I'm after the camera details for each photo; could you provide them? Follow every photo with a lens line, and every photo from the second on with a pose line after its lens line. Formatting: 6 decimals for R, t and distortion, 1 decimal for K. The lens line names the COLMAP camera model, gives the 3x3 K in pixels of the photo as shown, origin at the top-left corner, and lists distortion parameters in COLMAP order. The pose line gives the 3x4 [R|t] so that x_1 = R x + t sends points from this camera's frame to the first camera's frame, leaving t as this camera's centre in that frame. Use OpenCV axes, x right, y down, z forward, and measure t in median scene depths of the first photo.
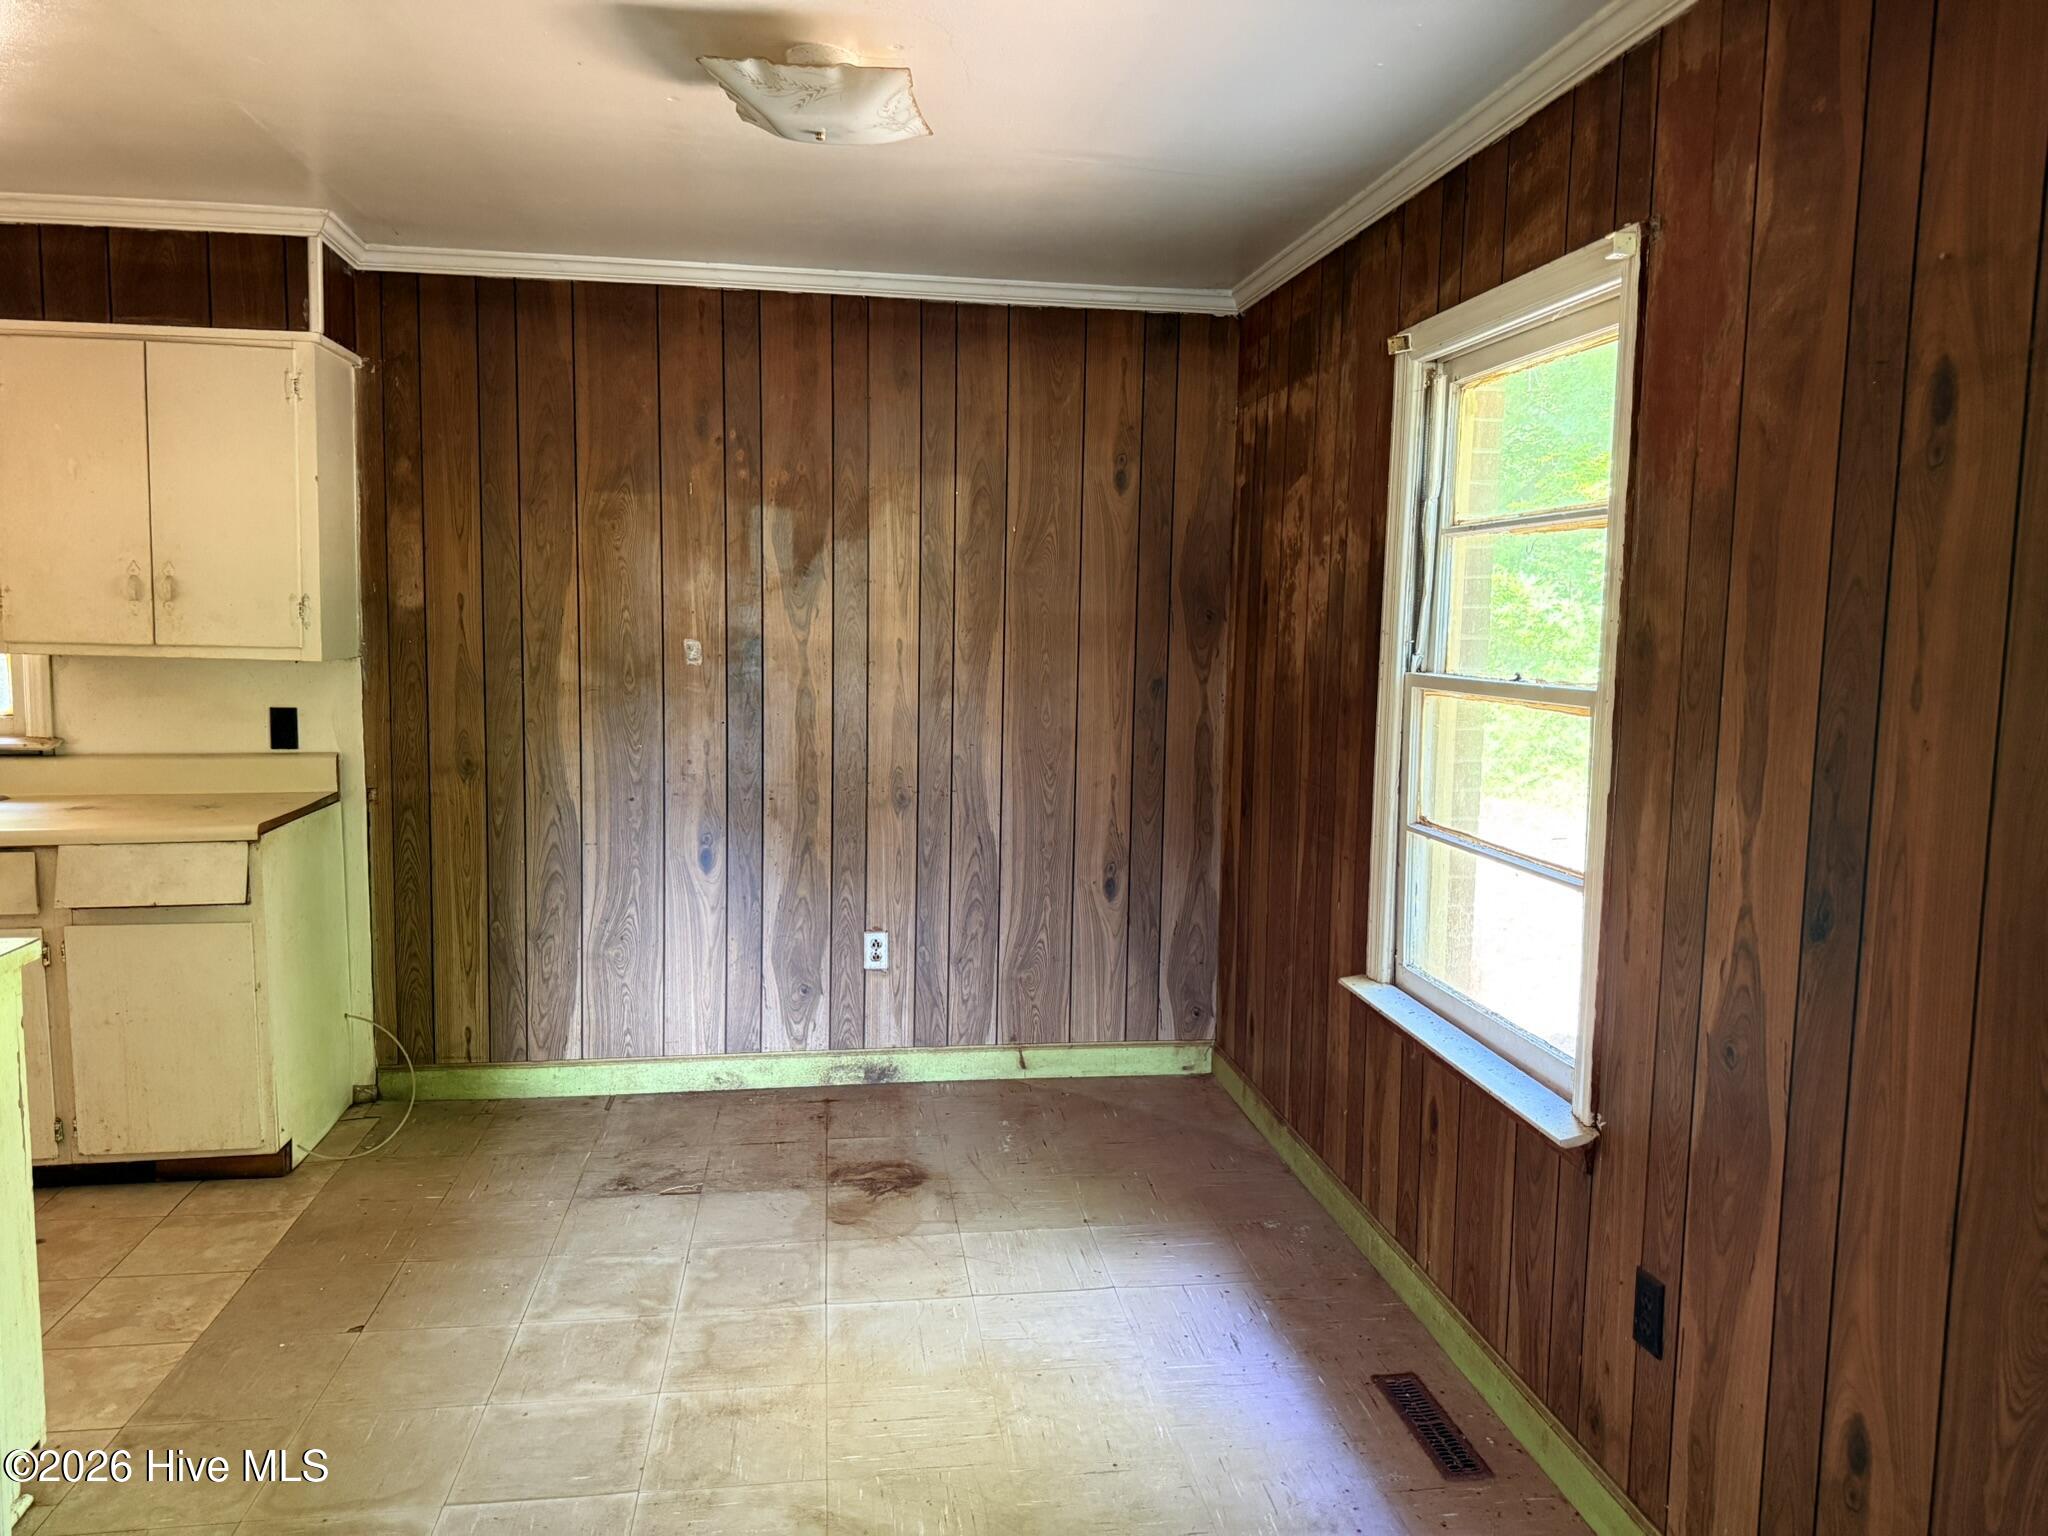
lens RADIAL K [[1448.9, 0, 1035.9], [0, 1448.9, 766.4], [0, 0, 1]] dist [0.025150, -0.003323]
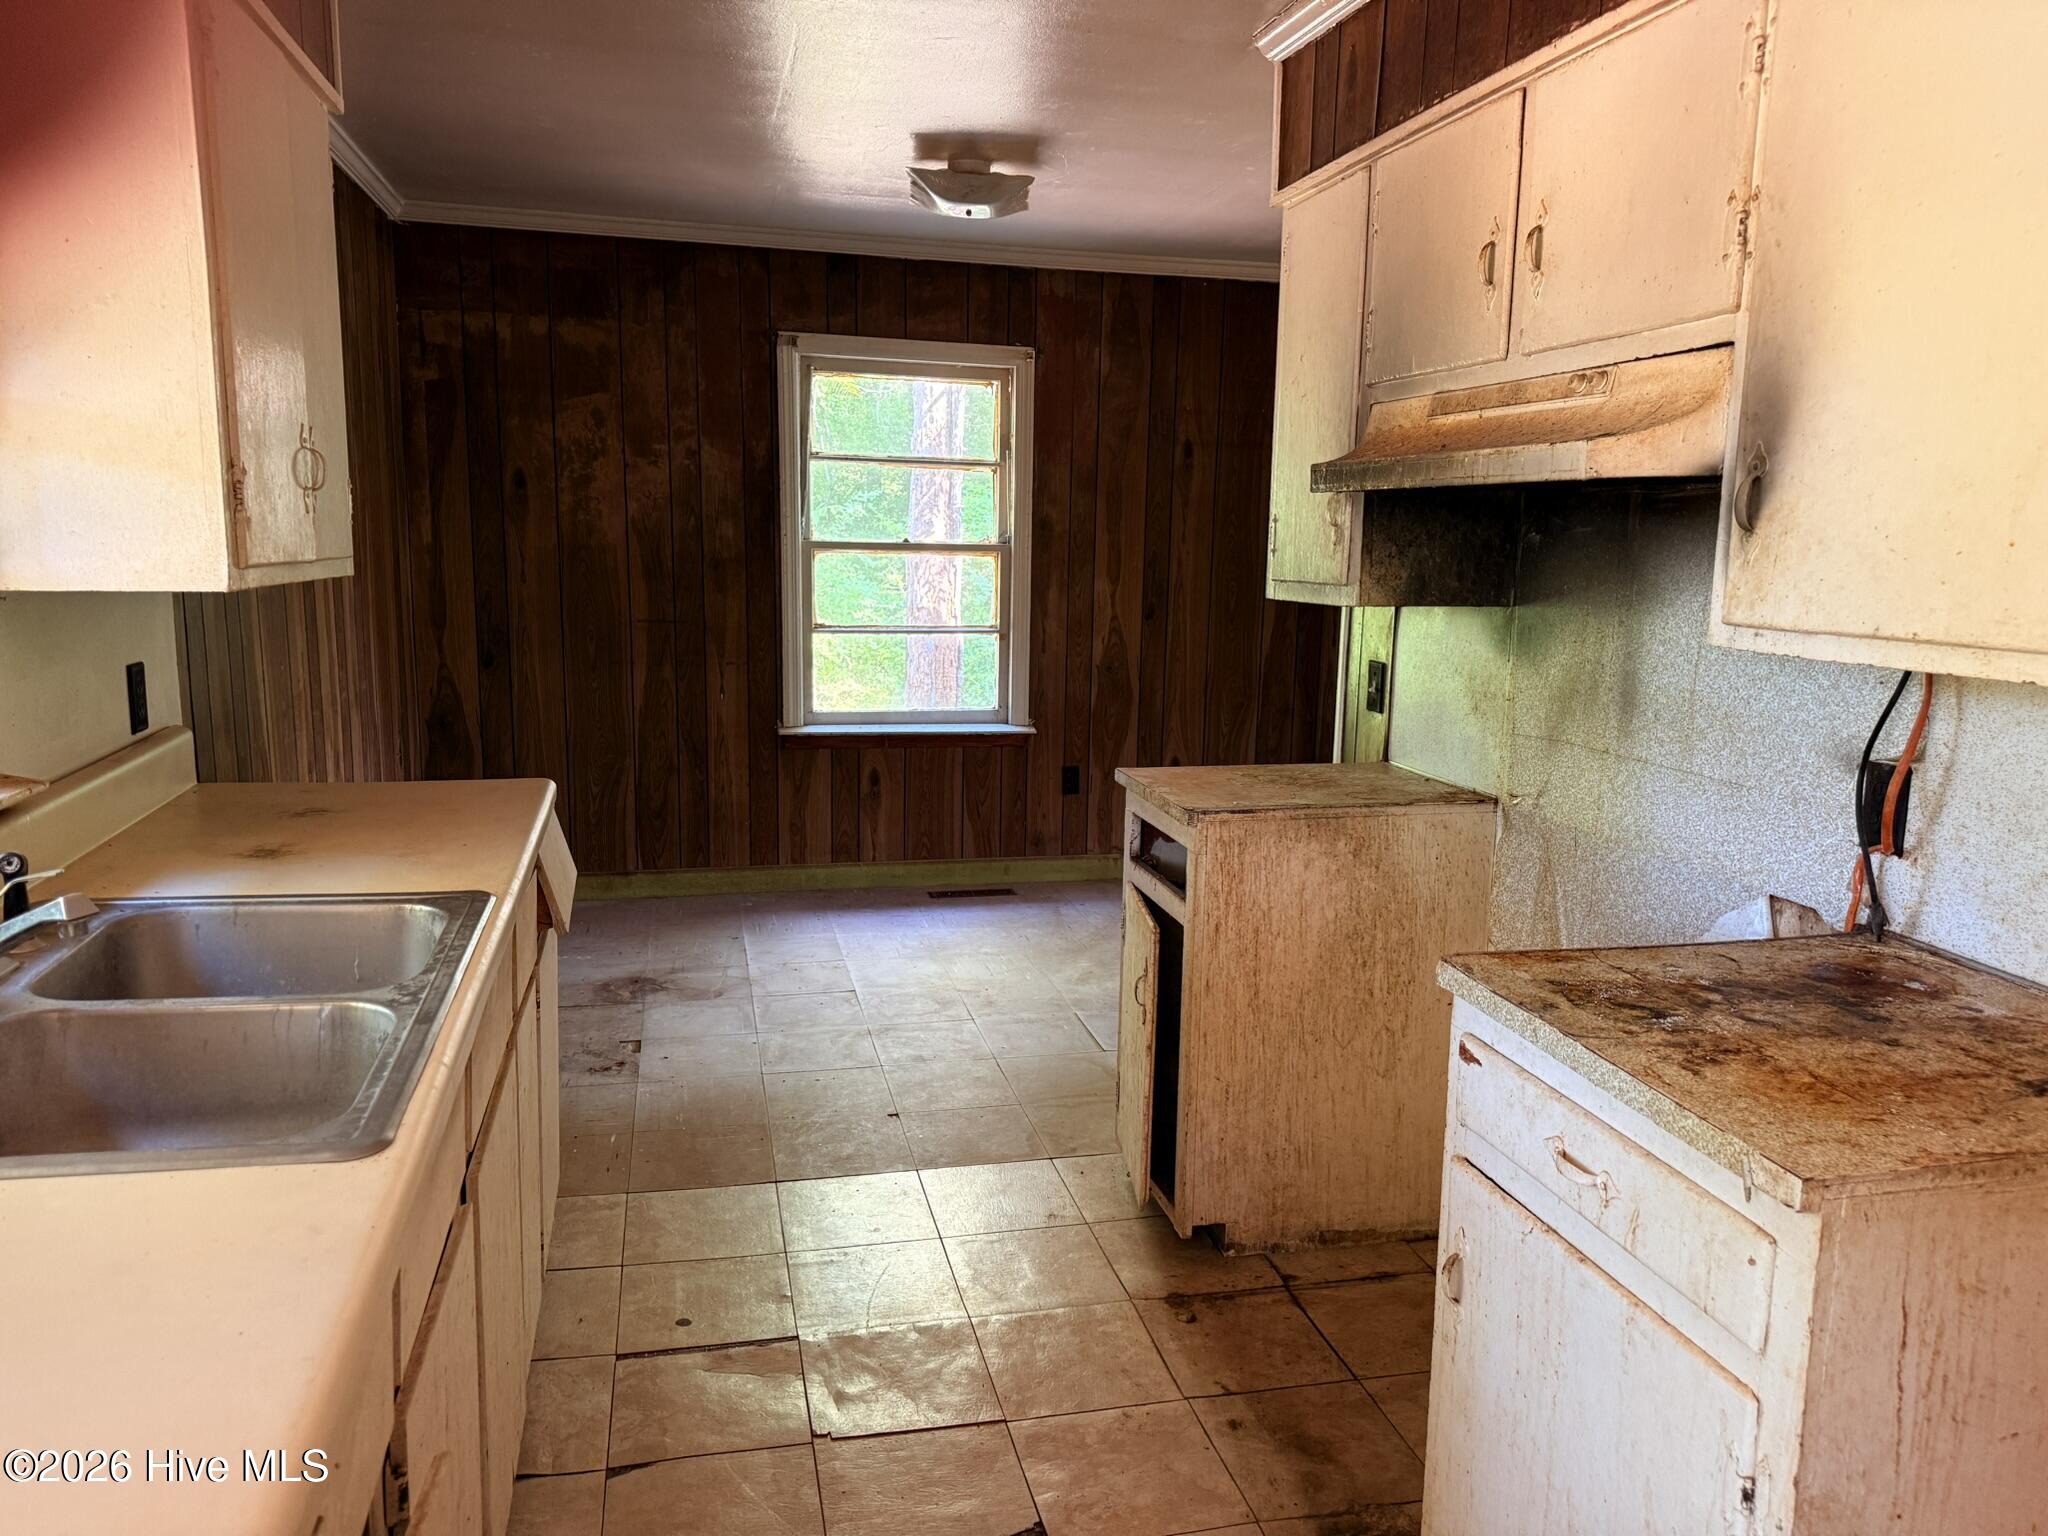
lens RADIAL K [[1466.2, 0, 1024.0], [0, 1466.2, 768.0], [0, 0, 1]] dist [0.189803, -0.000765]
pose [[-0.093427, -0.182958, 0.978671, -2.198606], [0.081872, 0.978230, 0.190692, -0.163484], [-0.992254, 0.097942, -0.076413, 1.299769]]
